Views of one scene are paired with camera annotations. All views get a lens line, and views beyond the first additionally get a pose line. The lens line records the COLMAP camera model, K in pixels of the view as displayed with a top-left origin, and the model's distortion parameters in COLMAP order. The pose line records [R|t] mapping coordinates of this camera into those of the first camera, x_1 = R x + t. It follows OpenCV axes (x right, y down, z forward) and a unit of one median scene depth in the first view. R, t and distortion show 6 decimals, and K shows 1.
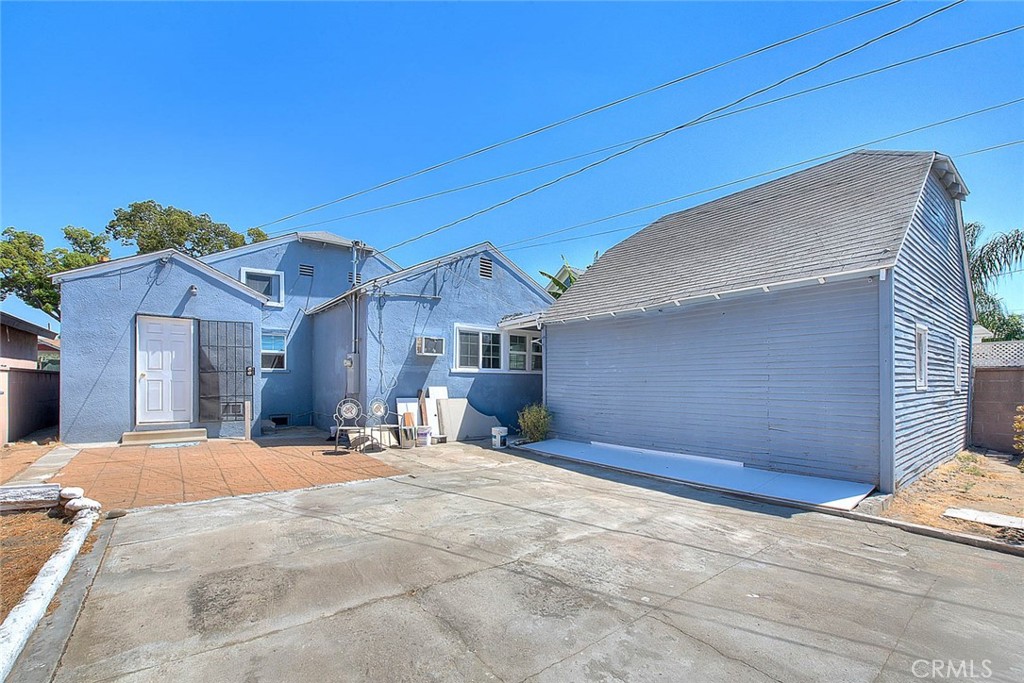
lens RADIAL K [[425.7, 0, 512.0], [0, 425.7, 380.8], [0, 0, 1]] dist [-0.000792, -0.000080]
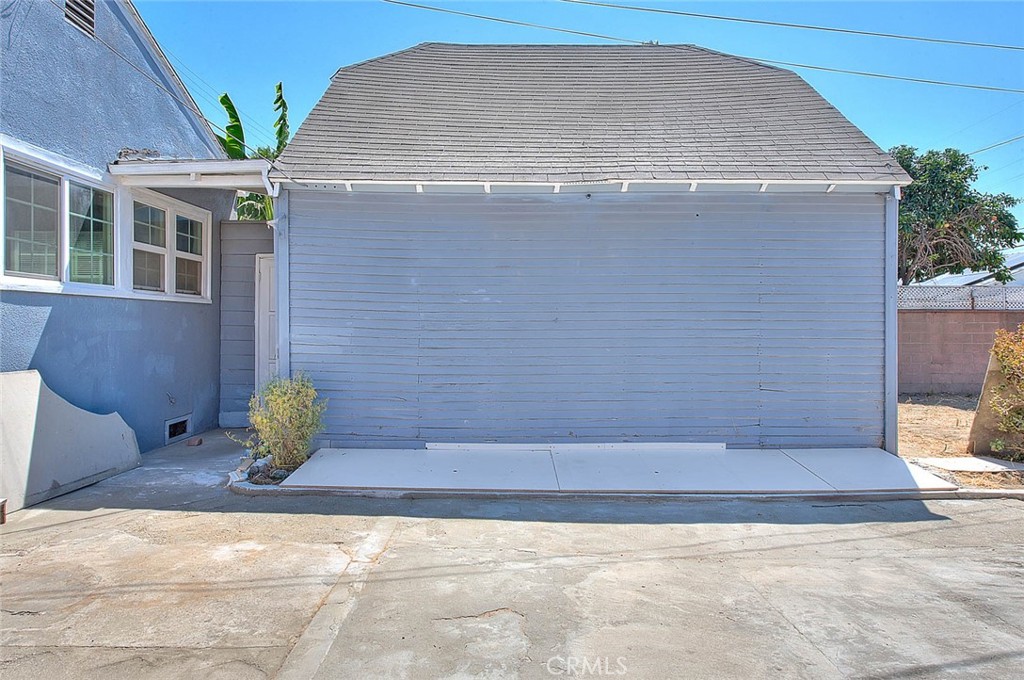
lens RADIAL K [[590.7, 0, 512.7], [0, 590.7, 324.1], [0, 0, 1]] dist [-0.001007, -0.001167]
pose [[0.615511, 0.000908, 0.788128, -0.288480], [-0.004618, 0.999986, 0.002454, 0.003984], [-0.788115, -0.005150, 0.615507, 0.513825]]
